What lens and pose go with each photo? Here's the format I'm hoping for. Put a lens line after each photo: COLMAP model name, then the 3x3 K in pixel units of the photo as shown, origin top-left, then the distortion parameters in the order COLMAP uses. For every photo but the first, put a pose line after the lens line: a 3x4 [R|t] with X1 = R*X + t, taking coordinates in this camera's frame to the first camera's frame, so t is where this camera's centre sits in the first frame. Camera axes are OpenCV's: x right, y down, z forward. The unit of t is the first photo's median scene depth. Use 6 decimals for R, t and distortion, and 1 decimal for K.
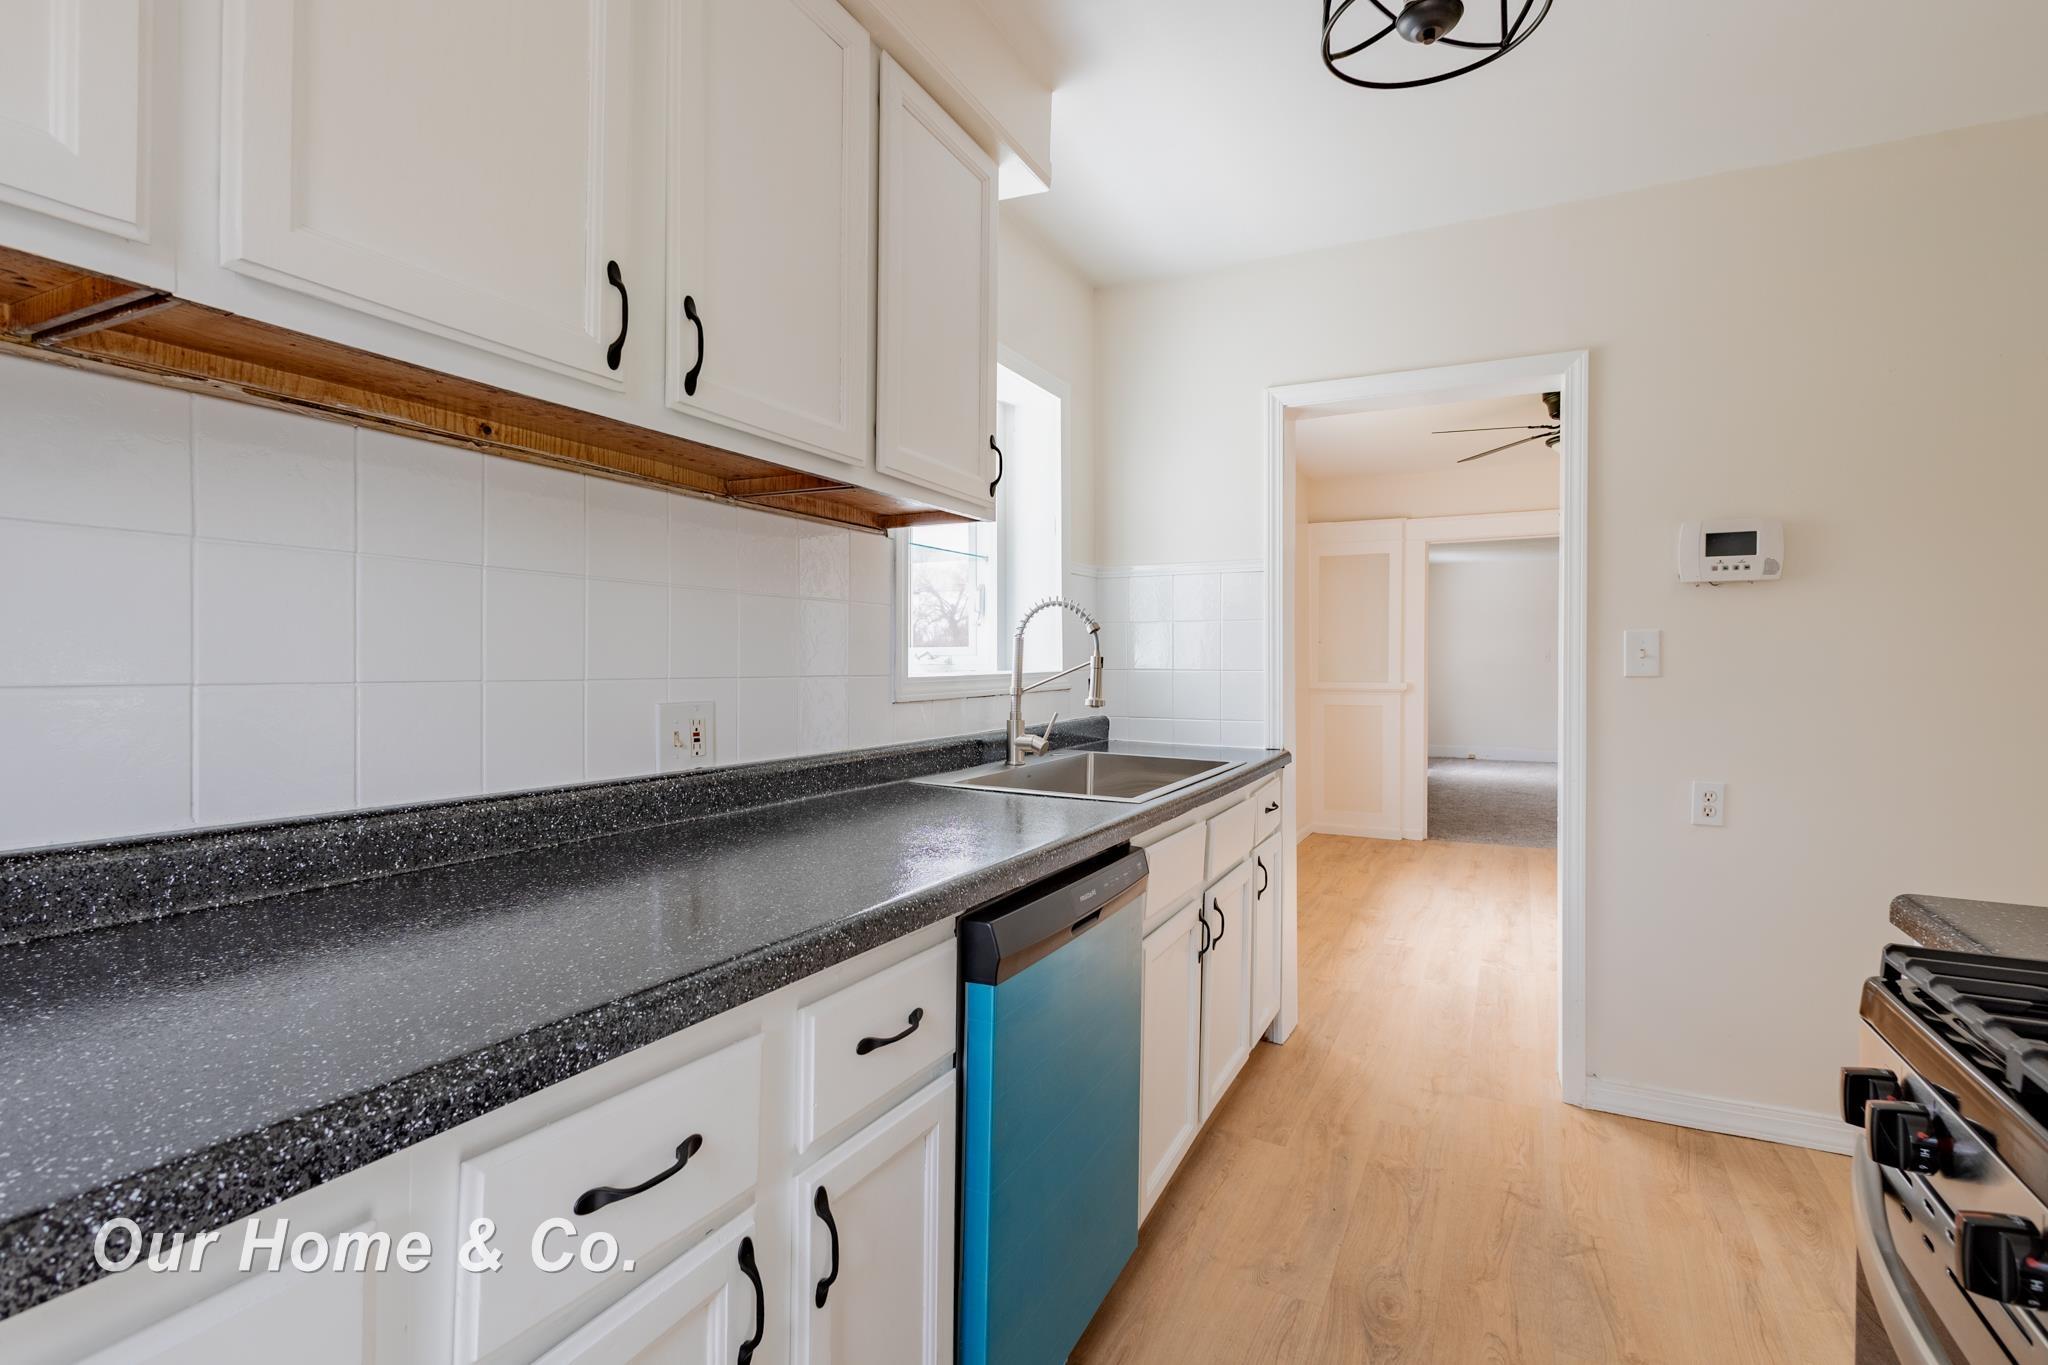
lens RADIAL K [[992.0, 0, 1016.5], [0, 992.0, 663.7], [0, 0, 1]] dist [0.001882, -0.002286]
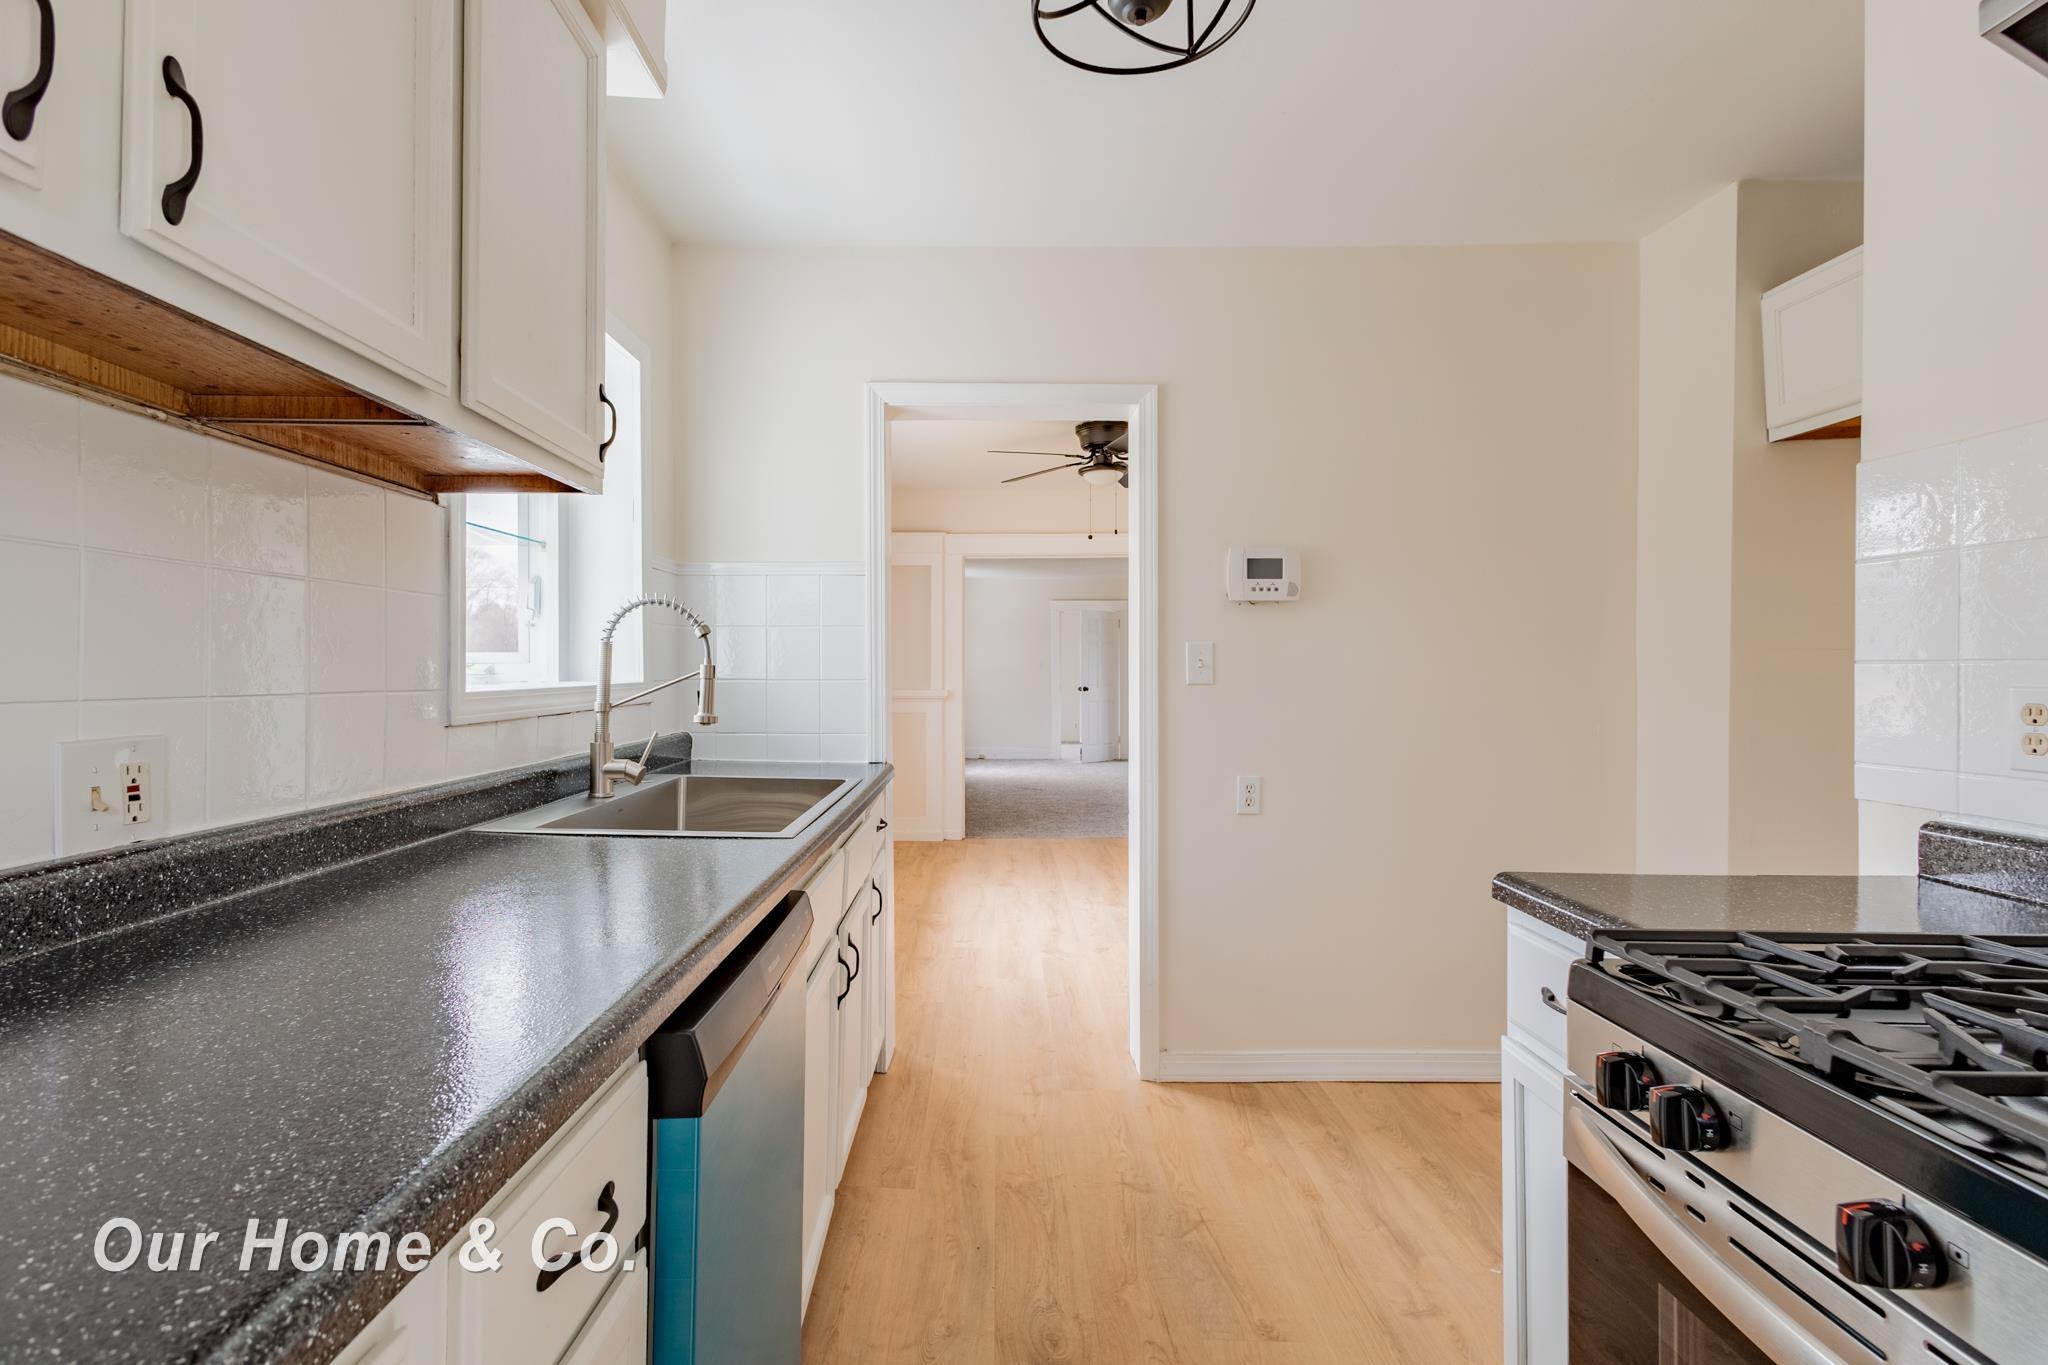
lens RADIAL K [[992.0, 0, 1016.5], [0, 992.0, 663.7], [0, 0, 1]] dist [0.001882, -0.002286]
pose [[0.888000, 0.002889, 0.459833, -0.075666], [0.000555, 0.999973, -0.007356, -0.001834], [-0.459842, 0.006787, 0.887975, 0.121246]]
